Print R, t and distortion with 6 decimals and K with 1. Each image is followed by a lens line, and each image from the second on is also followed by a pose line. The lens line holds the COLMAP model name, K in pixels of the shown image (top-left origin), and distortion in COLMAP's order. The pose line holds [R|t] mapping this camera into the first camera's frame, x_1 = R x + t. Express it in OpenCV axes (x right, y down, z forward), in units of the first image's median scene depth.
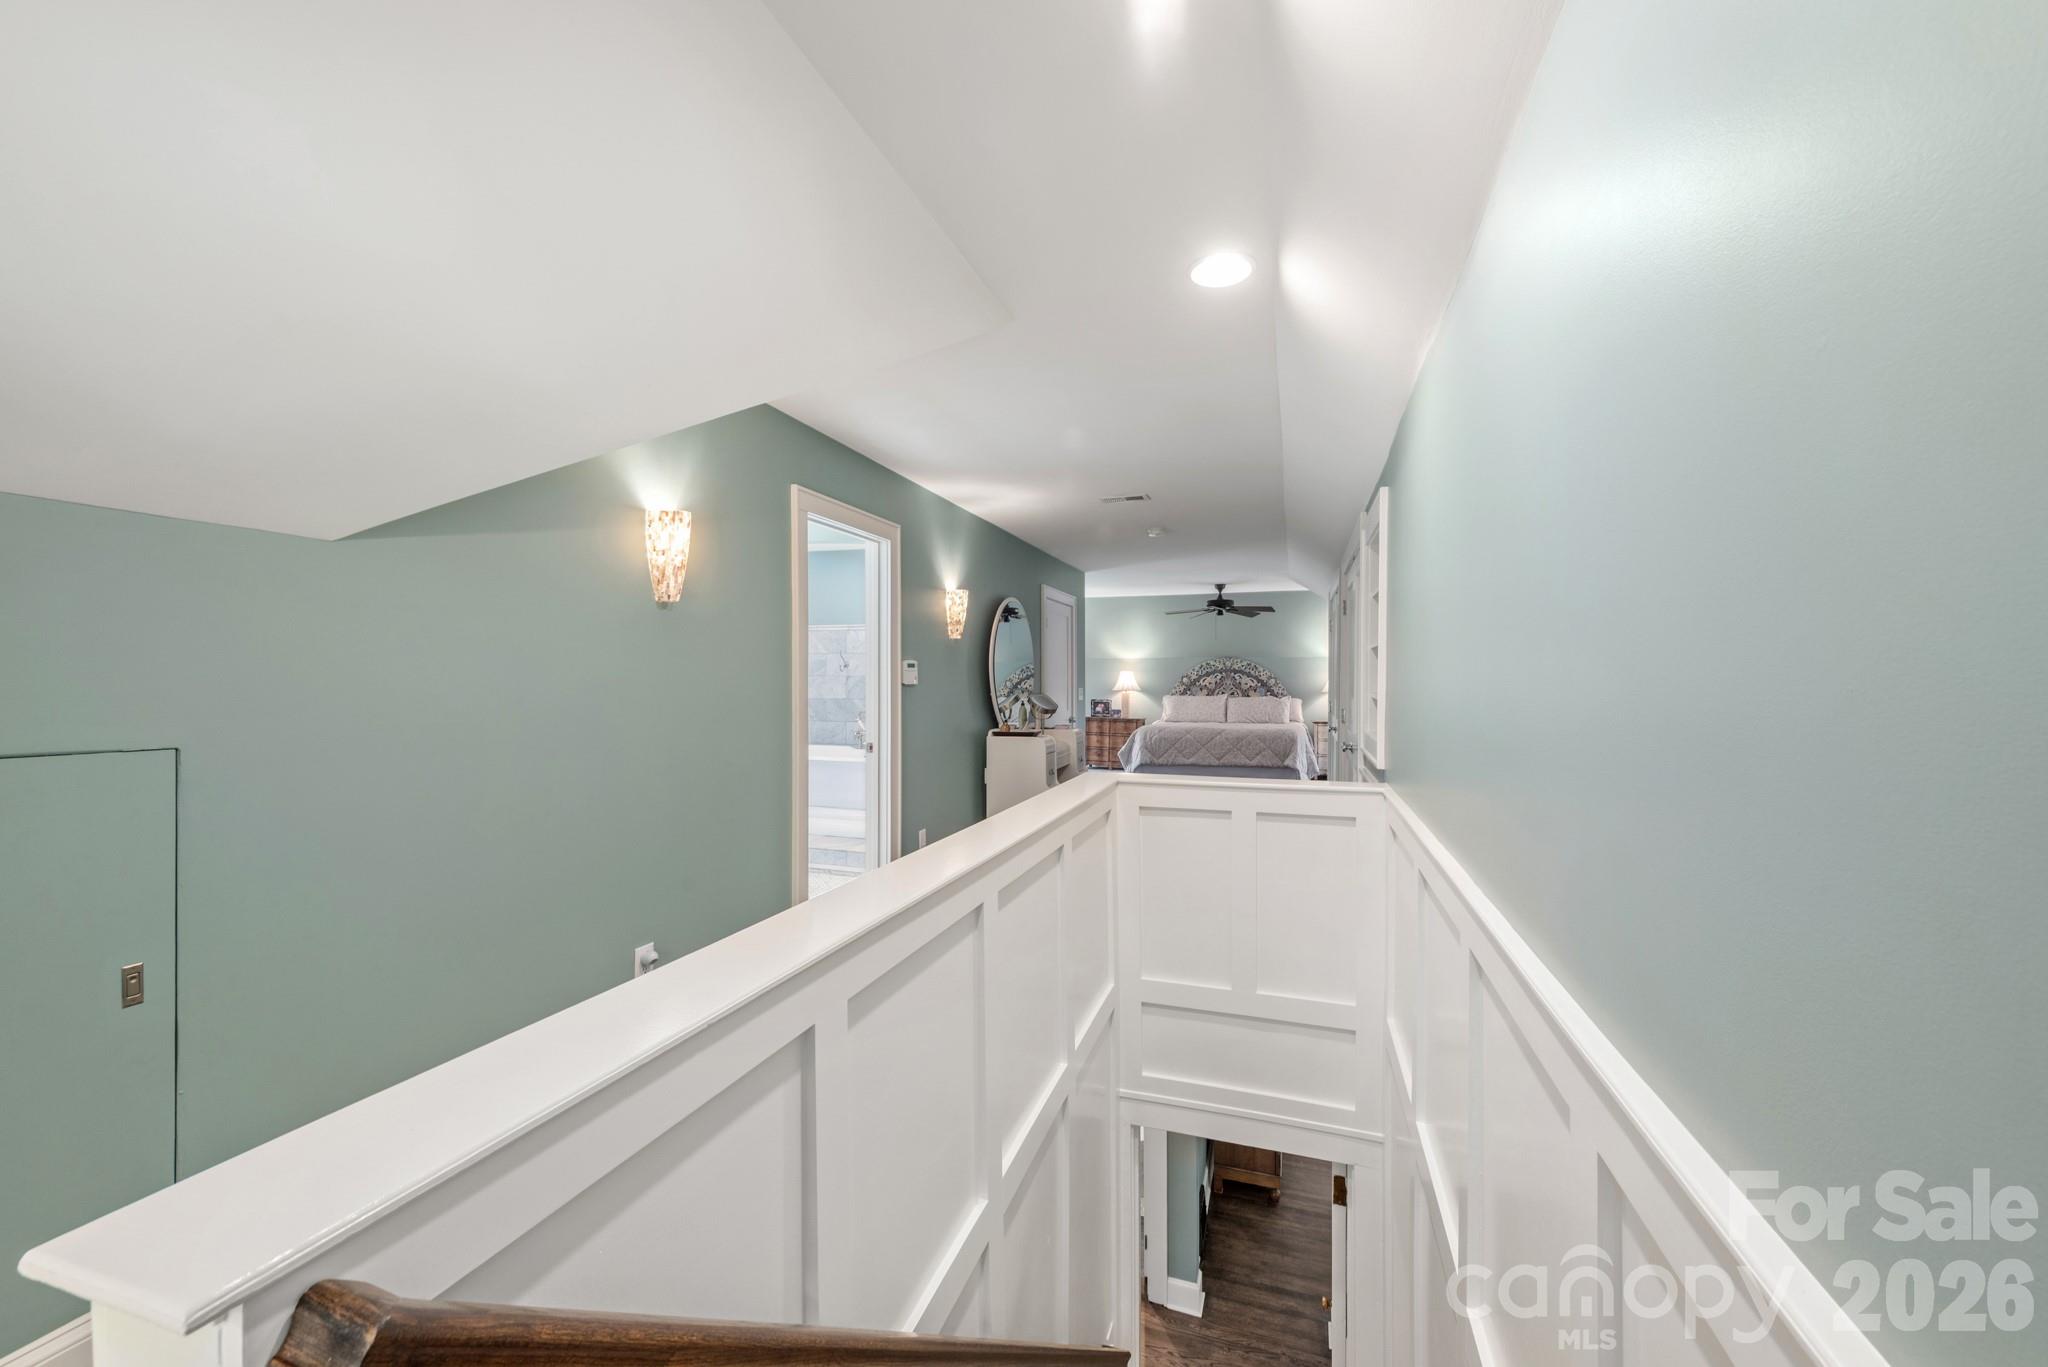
lens RADIAL K [[801.7, 0, 1025.9], [0, 801.7, 682.9], [0, 0, 1]] dist [0.010348, -0.001859]
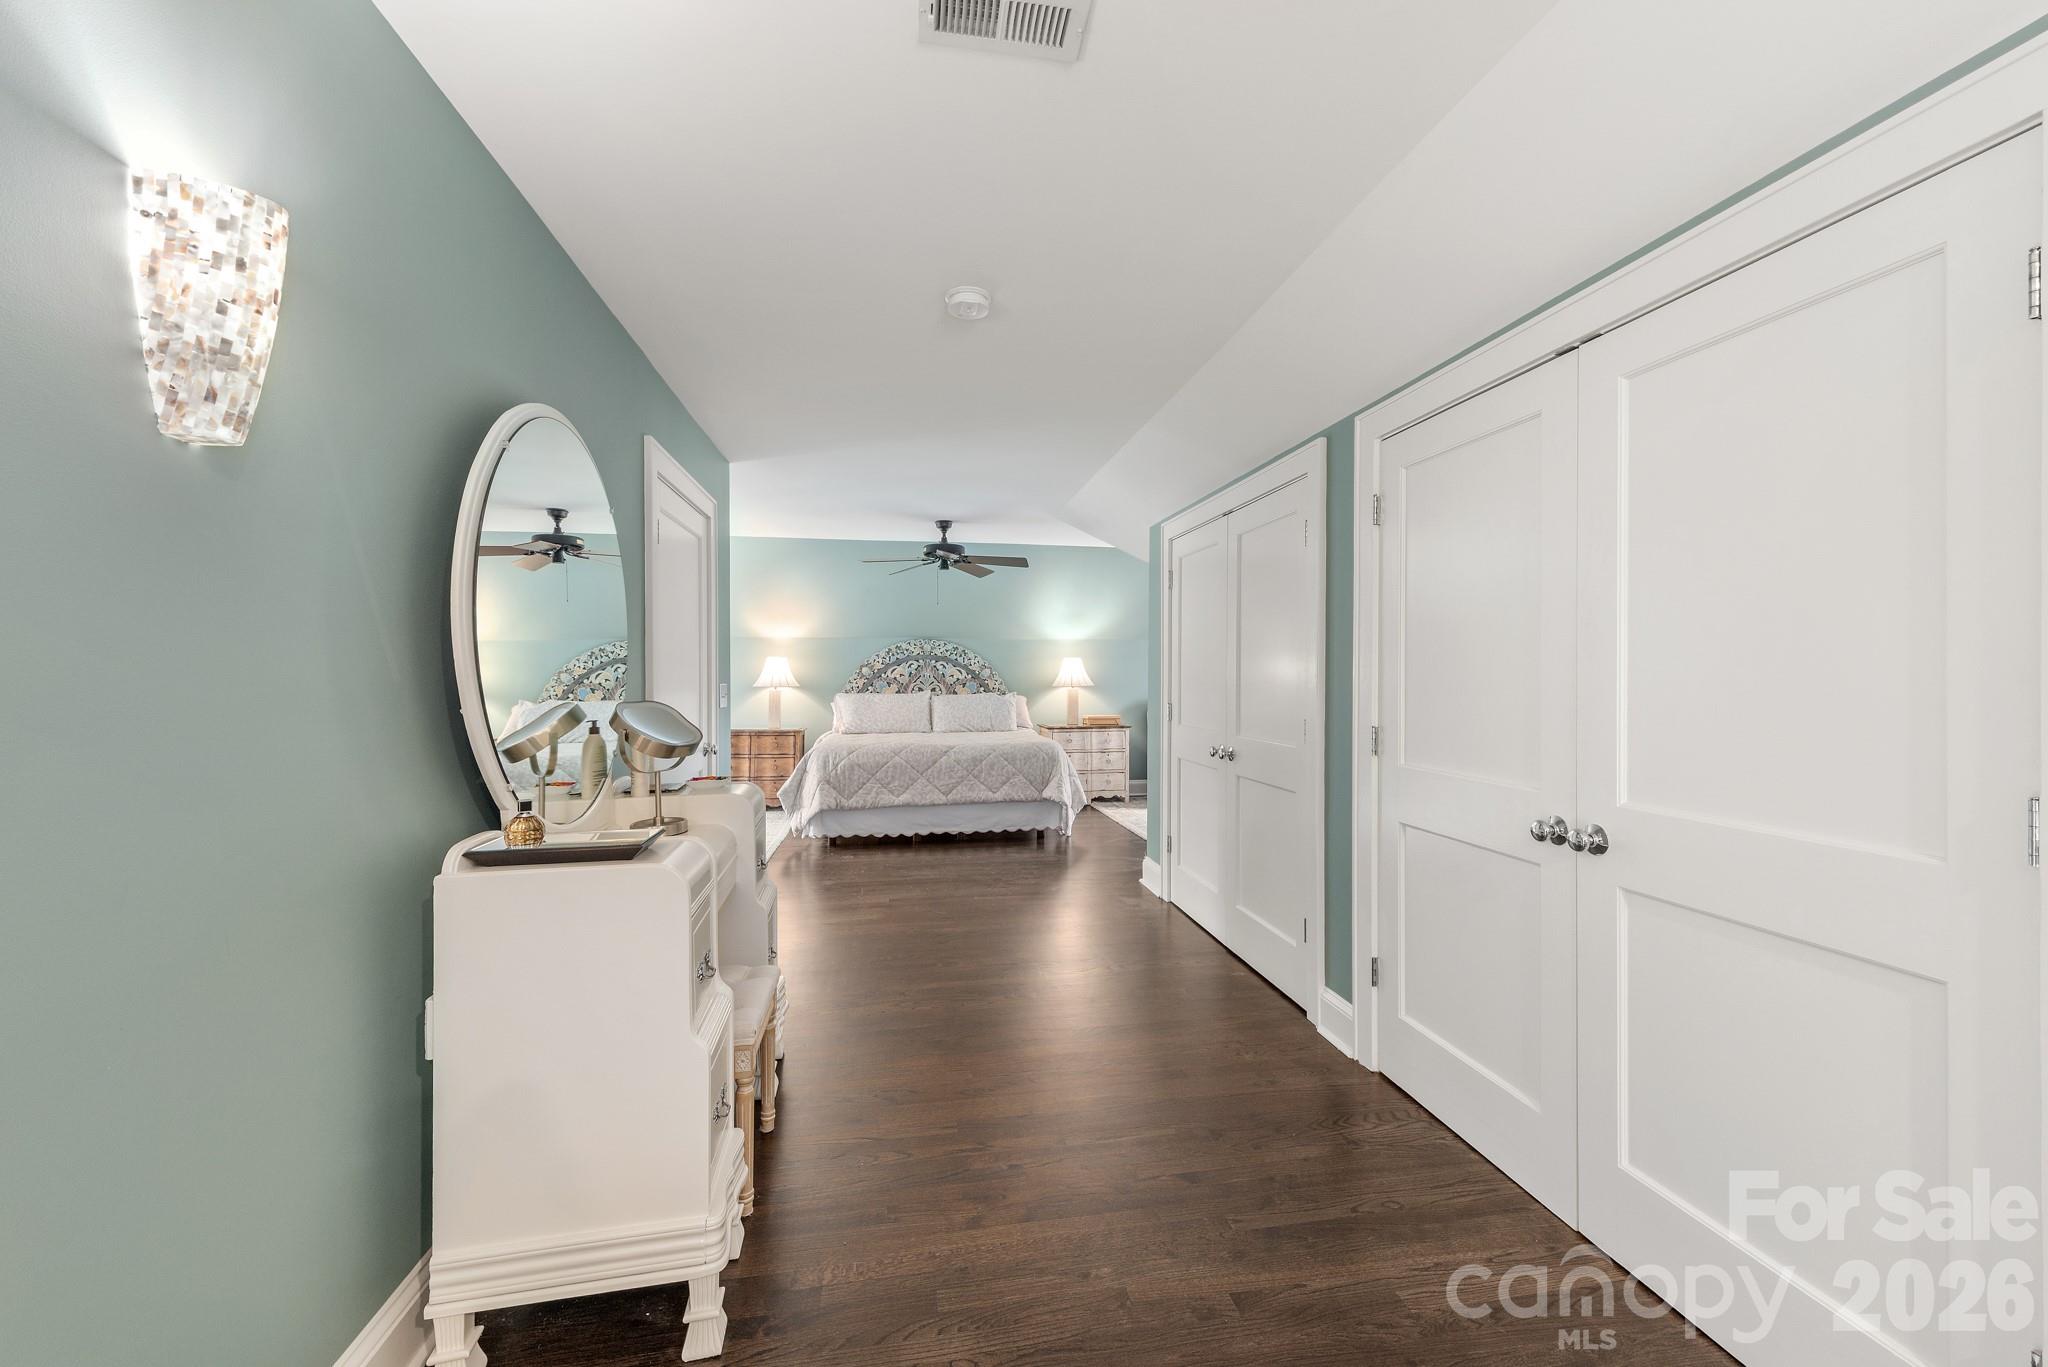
lens RADIAL K [[801.7, 0, 1041.0], [0, 801.7, 672.1], [0, 0, 1]] dist [0.010348, -0.001859]
pose [[0.874727, -0.000263, 0.484617, -0.002401], [0.002867, 0.999985, -0.004632, 0.001568], [-0.484608, 0.005441, 0.874714, 0.389825]]
